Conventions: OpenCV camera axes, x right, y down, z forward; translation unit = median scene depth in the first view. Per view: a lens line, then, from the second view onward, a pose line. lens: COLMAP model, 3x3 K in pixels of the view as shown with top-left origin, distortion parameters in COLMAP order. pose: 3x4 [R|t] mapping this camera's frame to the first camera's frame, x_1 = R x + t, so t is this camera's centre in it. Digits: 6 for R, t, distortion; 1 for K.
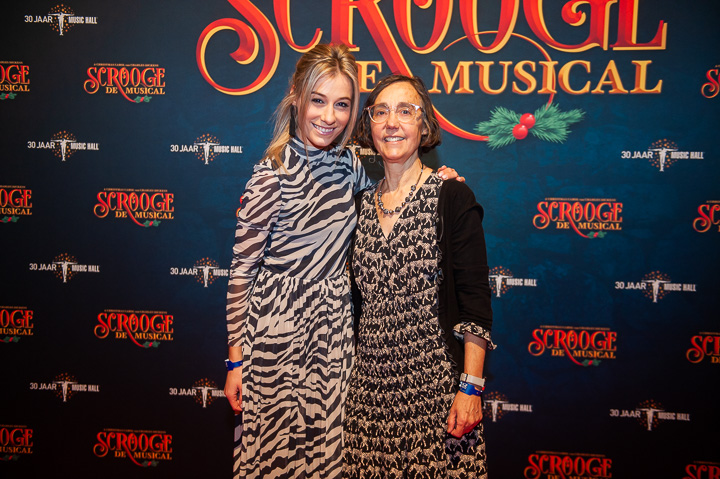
lens RADIAL K [[867.6, 0, 352.0], [0, 867.6, 241.3], [0, 0, 1]] dist [0.077237, 0.000000]
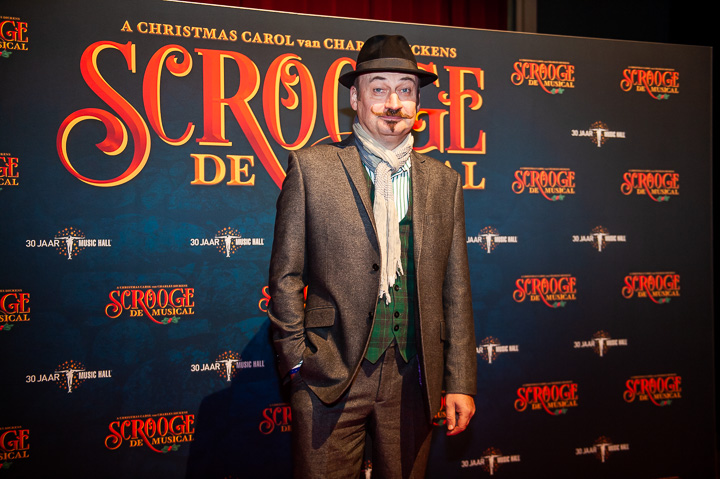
lens RADIAL K [[851.8, 0, 390.0], [0, 851.8, 244.3], [0, 0, 1]] dist [0.059842, 0.000000]
pose [[0.884596, -0.025017, 0.465687, -0.304991], [0.069557, 0.994469, -0.078702, -0.008810], [-0.461142, 0.102011, 0.881443, 0.029066]]
